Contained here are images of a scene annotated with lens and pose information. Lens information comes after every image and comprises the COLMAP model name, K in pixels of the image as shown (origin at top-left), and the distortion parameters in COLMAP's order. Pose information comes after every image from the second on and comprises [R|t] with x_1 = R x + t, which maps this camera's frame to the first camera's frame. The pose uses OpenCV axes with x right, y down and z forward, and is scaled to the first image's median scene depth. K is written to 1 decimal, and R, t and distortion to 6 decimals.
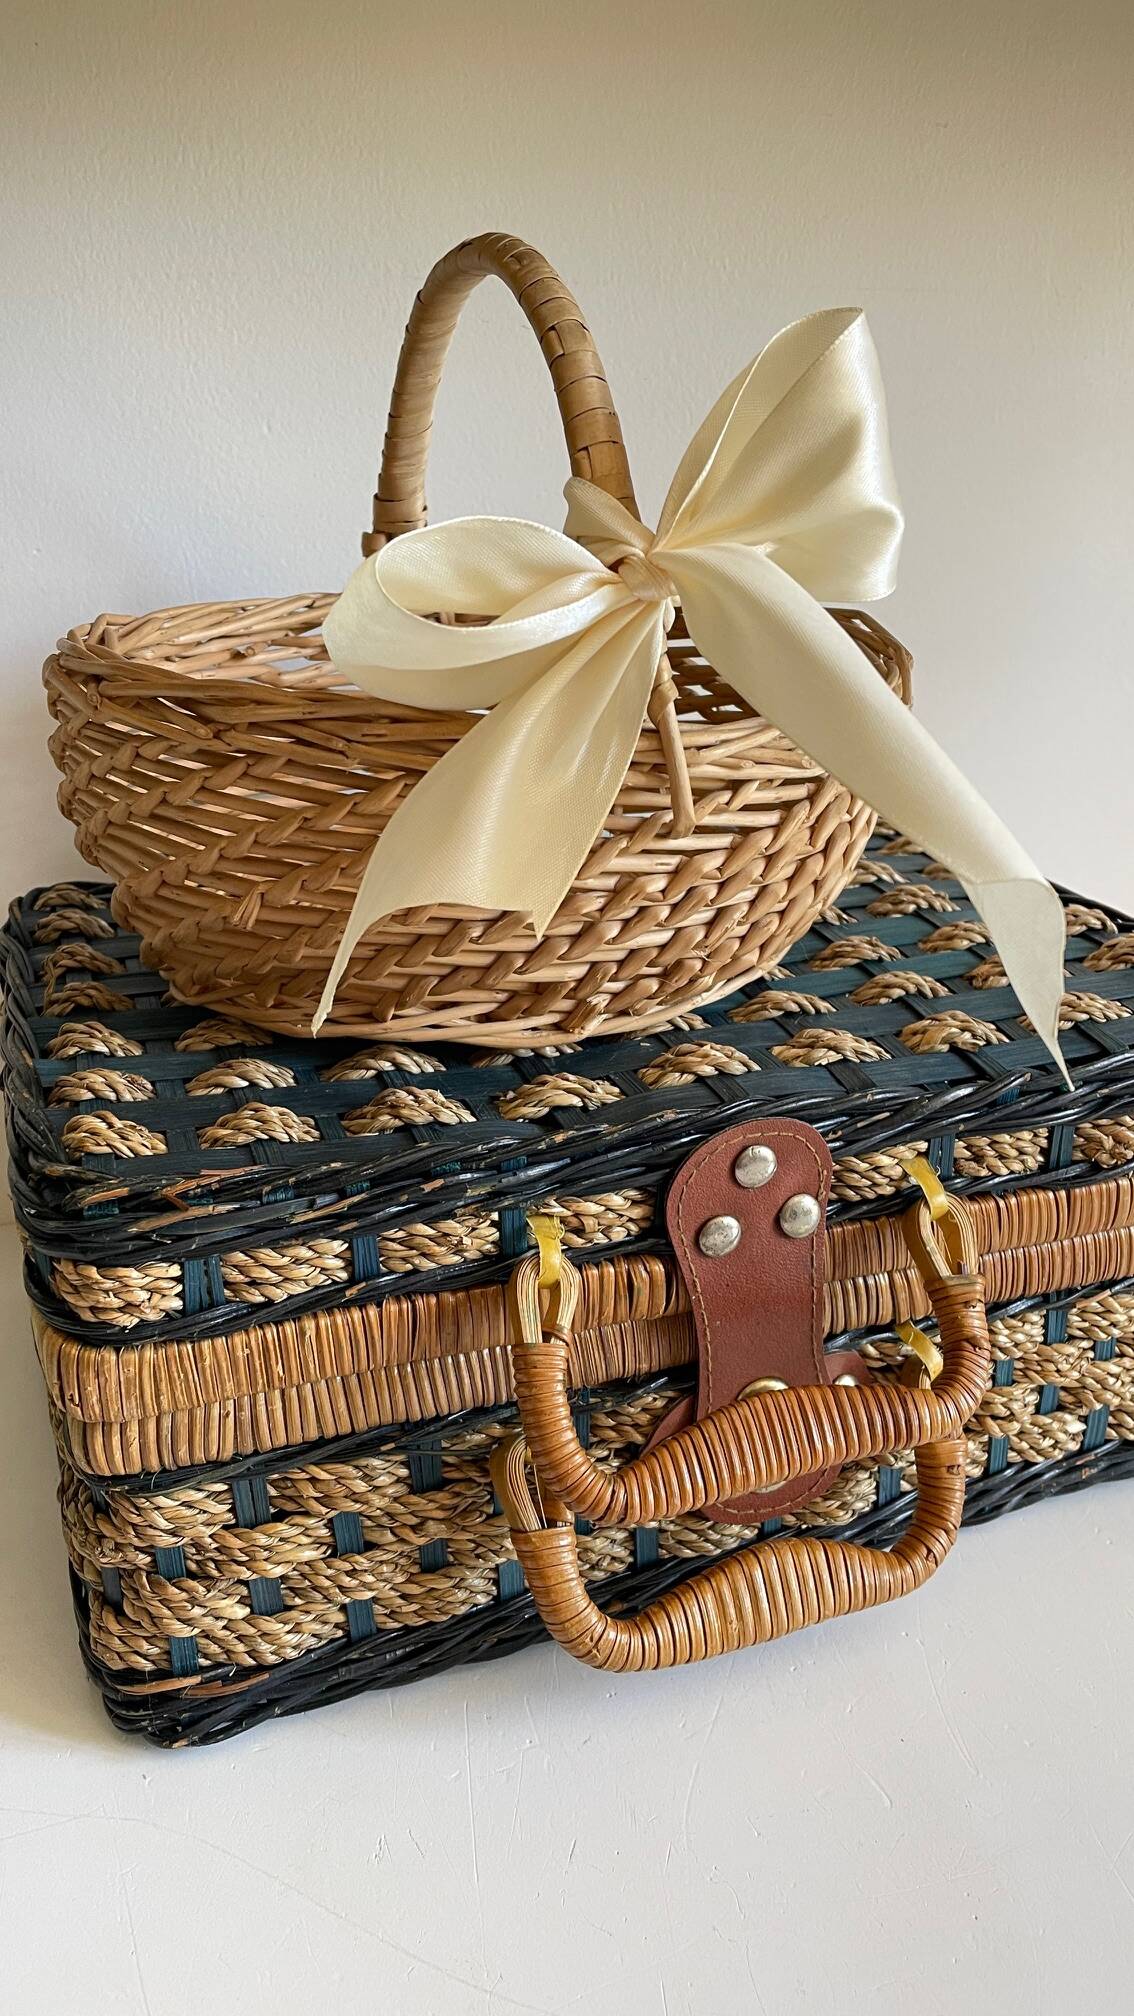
lens RADIAL K [[1555.5, 0, 579.2], [0, 1555.5, 1010.8], [0, 0, 1]] dist [0.138877, -0.292348]
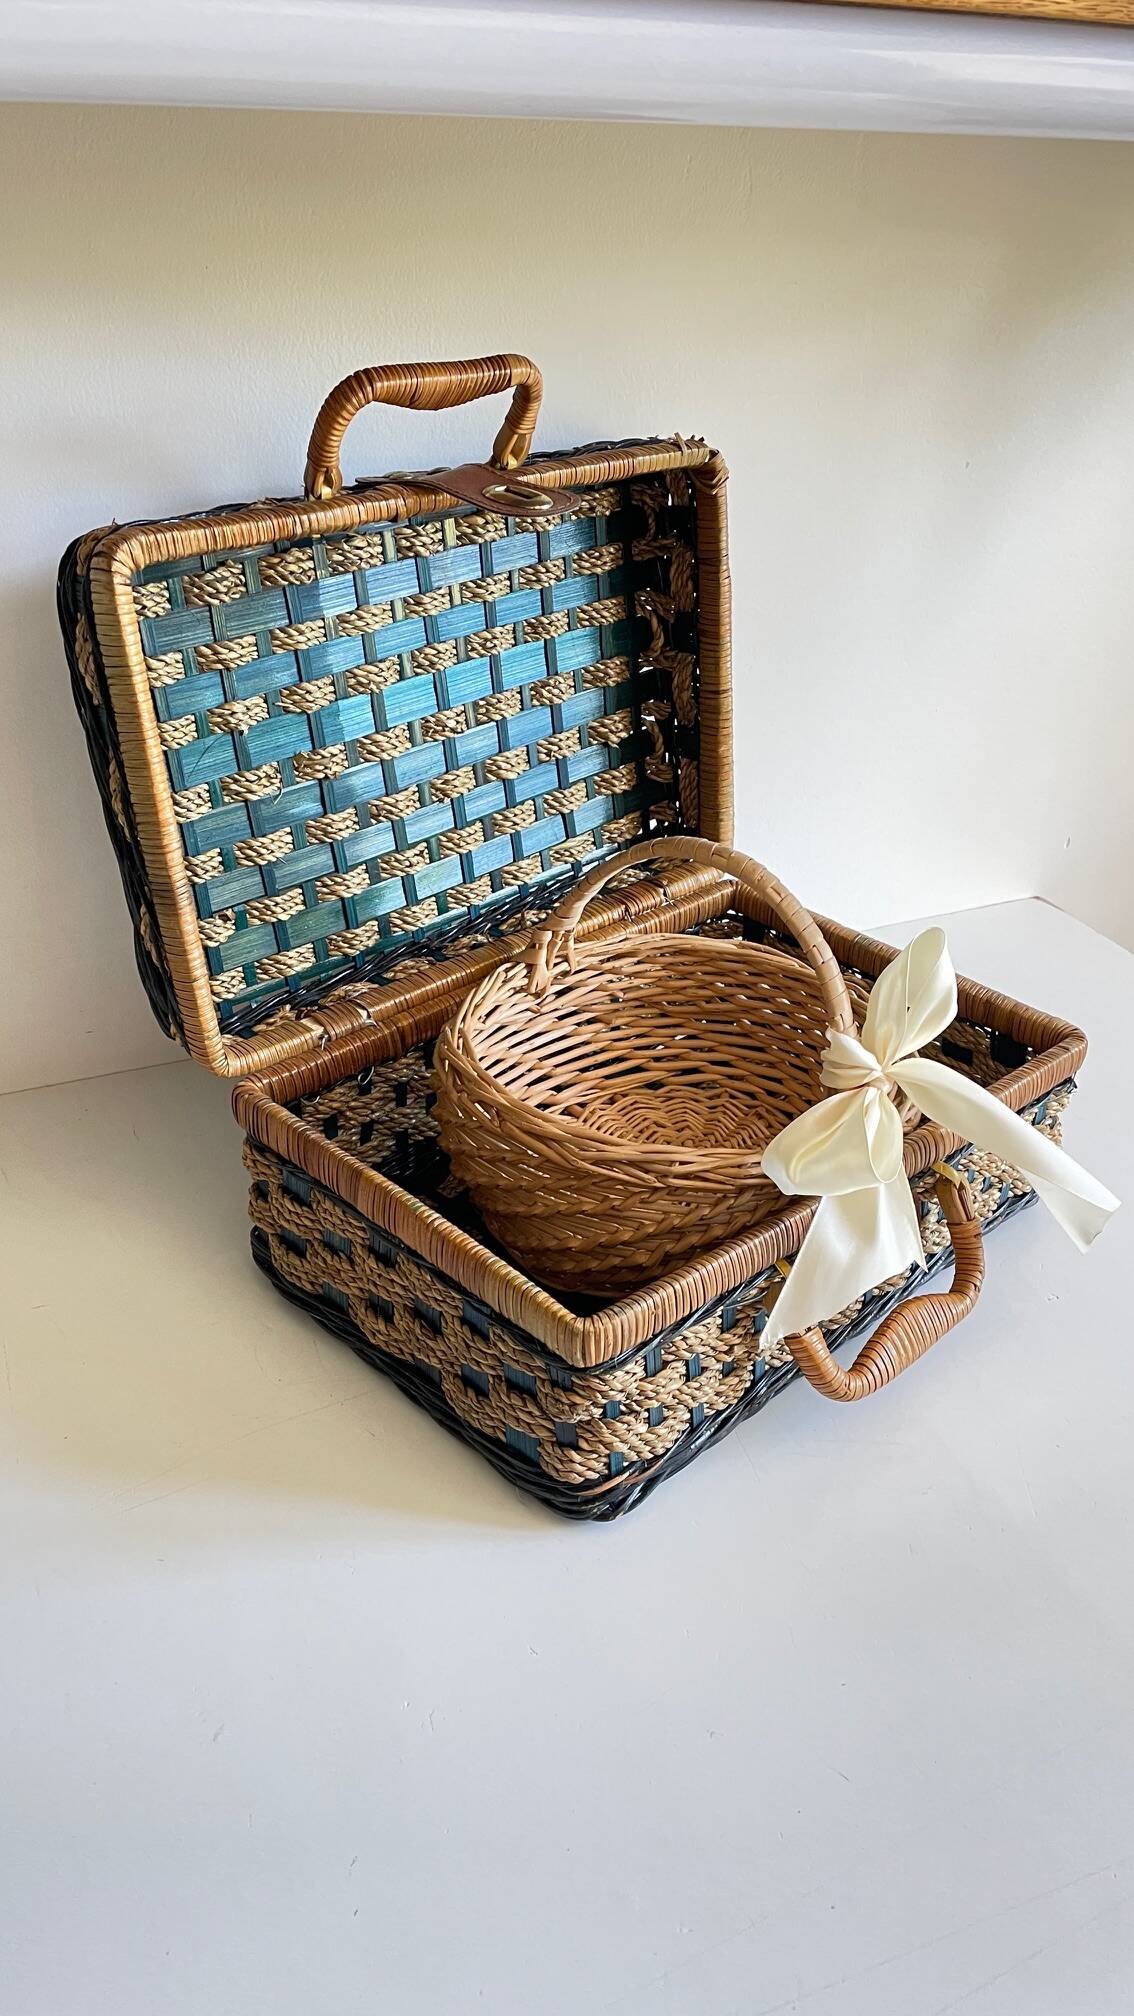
lens RADIAL K [[1555.5, 0, 579.2], [0, 1555.5, 1010.8], [0, 0, 1]] dist [0.138877, -0.292348]
pose [[0.922824, -0.180696, 0.340213, -0.736510], [0.132243, 0.978090, 0.160782, -0.295833], [-0.361812, -0.103383, 0.926501, -0.403161]]
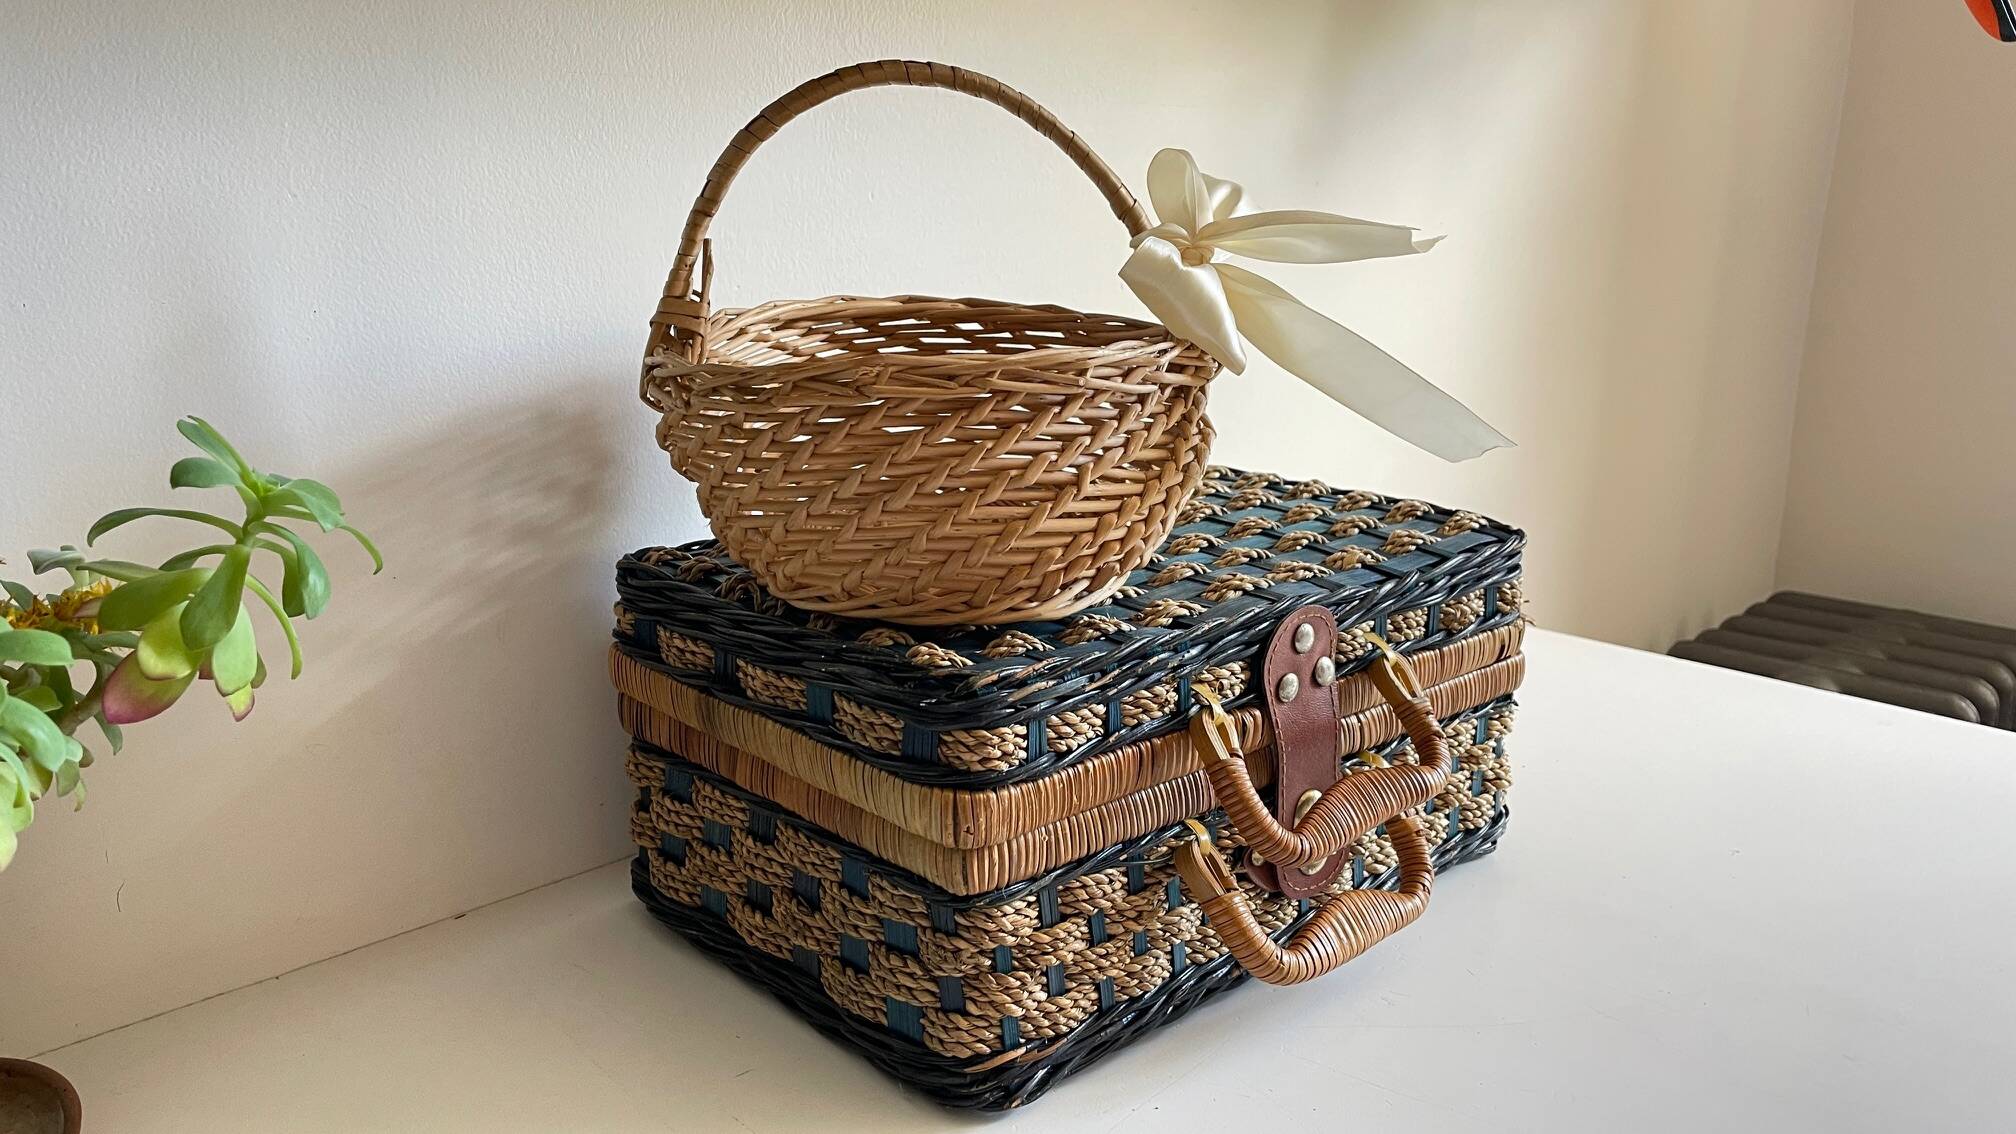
lens RADIAL K [[1555.5, 0, 1027.8], [0, 1555.5, 563.2], [0, 0, 1]] dist [0.138877, -0.292348]
pose [[0.926672, -0.106769, 0.360388, -0.684696], [0.158048, 0.980609, -0.115874, 0.162411], [-0.341028, 0.164336, 0.925577, -0.346013]]
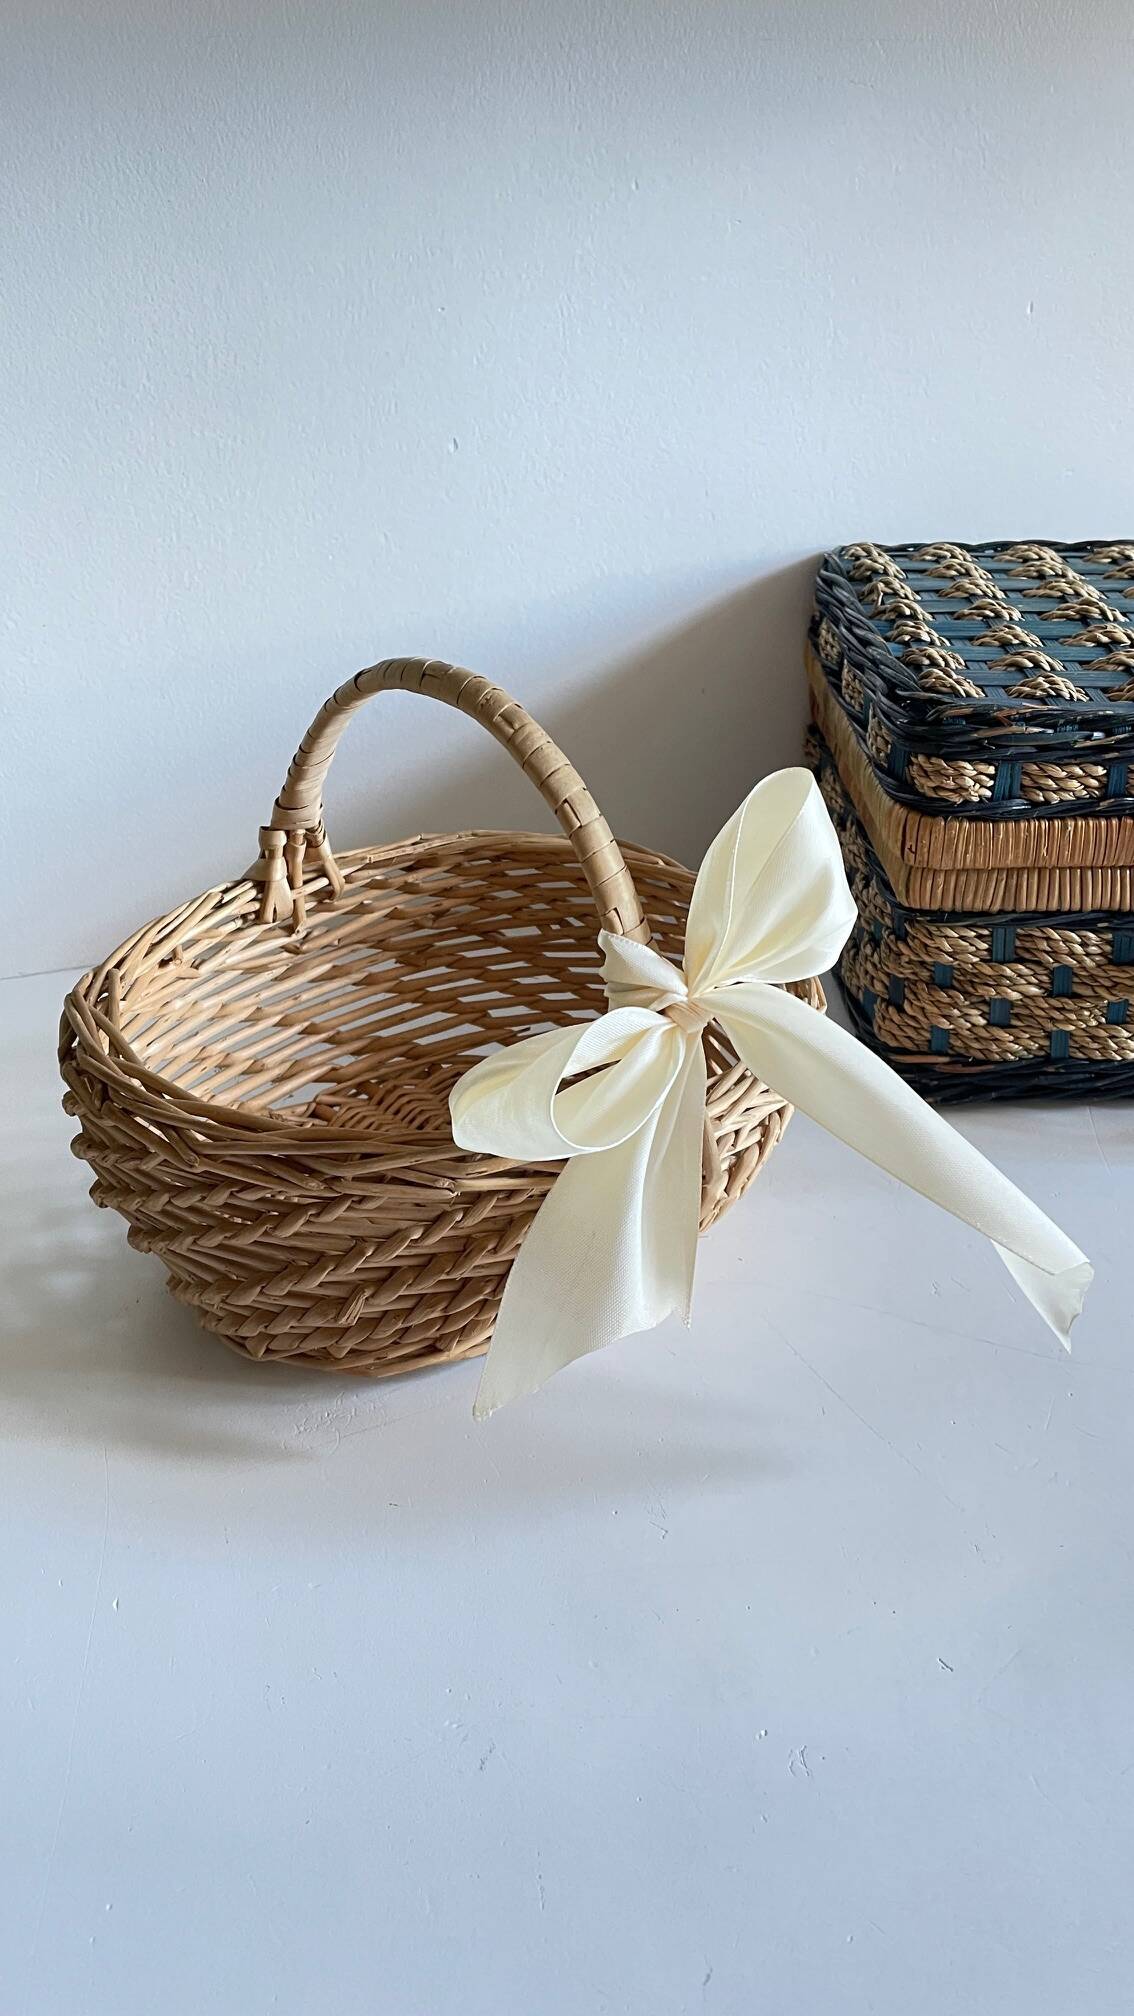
lens RADIAL K [[1549.6, 0, 566.0], [0, 1549.6, 1003.5], [0, 0, 1]] dist [0.133400, -0.298071]
pose [[0.940427, 0.145222, -0.307420, -0.130754], [-0.103798, 0.983654, 0.147141, 0.185182], [0.323763, -0.106466, 0.940129, -0.518633]]
